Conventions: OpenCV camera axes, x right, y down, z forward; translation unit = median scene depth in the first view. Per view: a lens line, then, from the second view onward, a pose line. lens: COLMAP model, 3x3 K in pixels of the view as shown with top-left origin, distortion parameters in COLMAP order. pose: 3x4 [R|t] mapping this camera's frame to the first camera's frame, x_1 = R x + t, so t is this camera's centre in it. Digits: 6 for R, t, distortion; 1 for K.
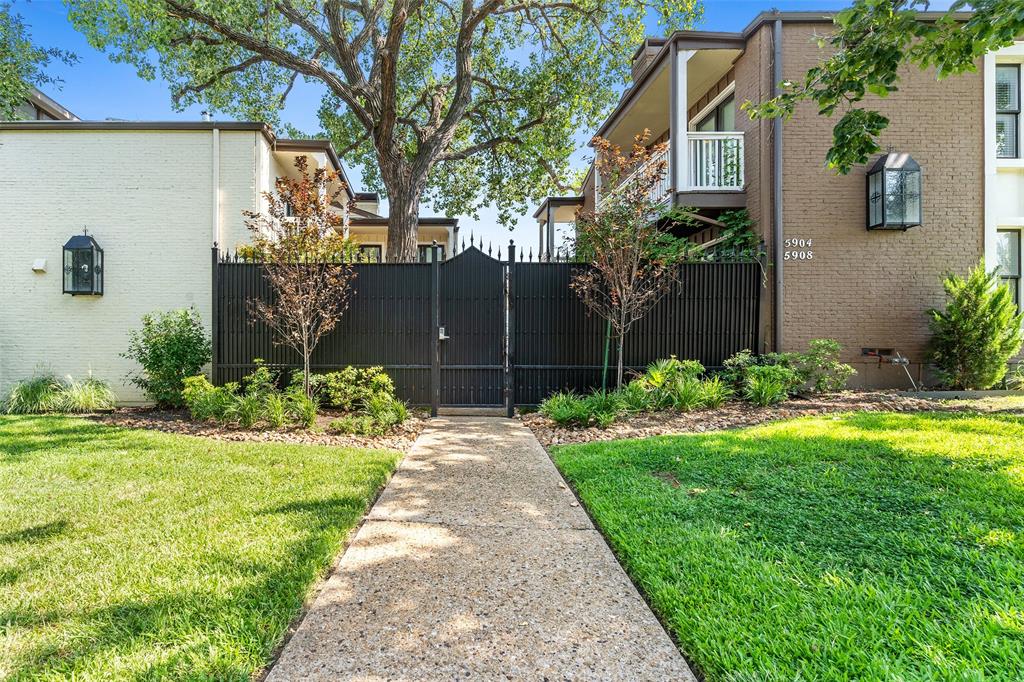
lens RADIAL K [[549.6, 0, 511.5], [0, 549.6, 344.1], [0, 0, 1]] dist [0.002841, -0.000457]
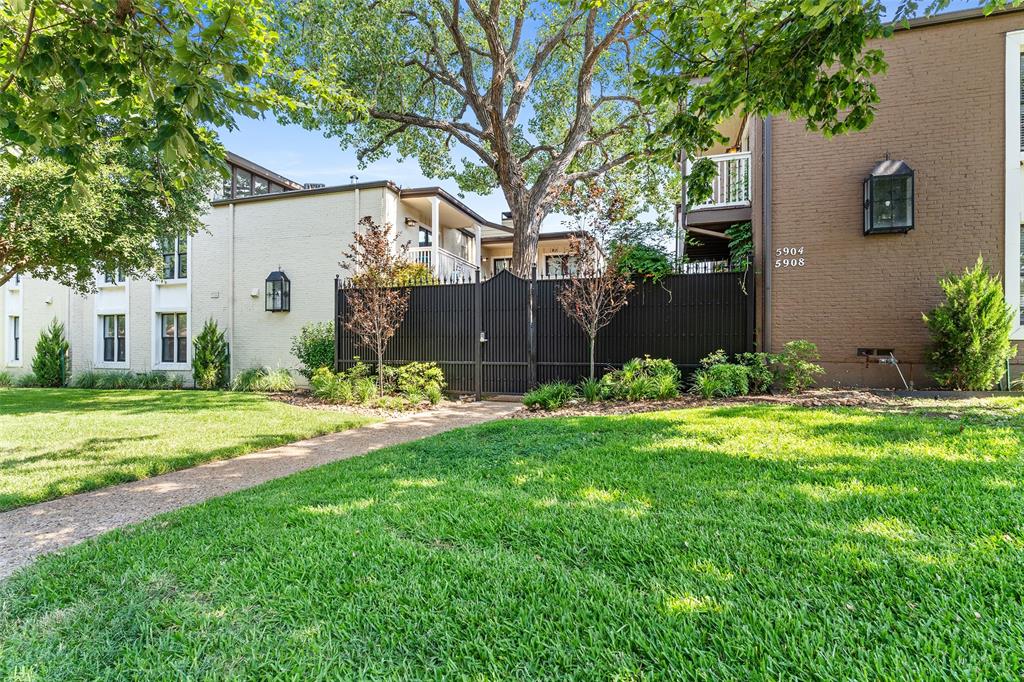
lens RADIAL K [[505.4, 0, 512.8], [0, 505.4, 340.5], [0, 0, 1]] dist [0.000056, 0.000767]
pose [[0.951276, -0.005052, -0.308299, 0.301634], [0.004133, 0.999985, -0.003633, -0.006855], [0.308313, 0.002182, 0.951282, -0.112981]]
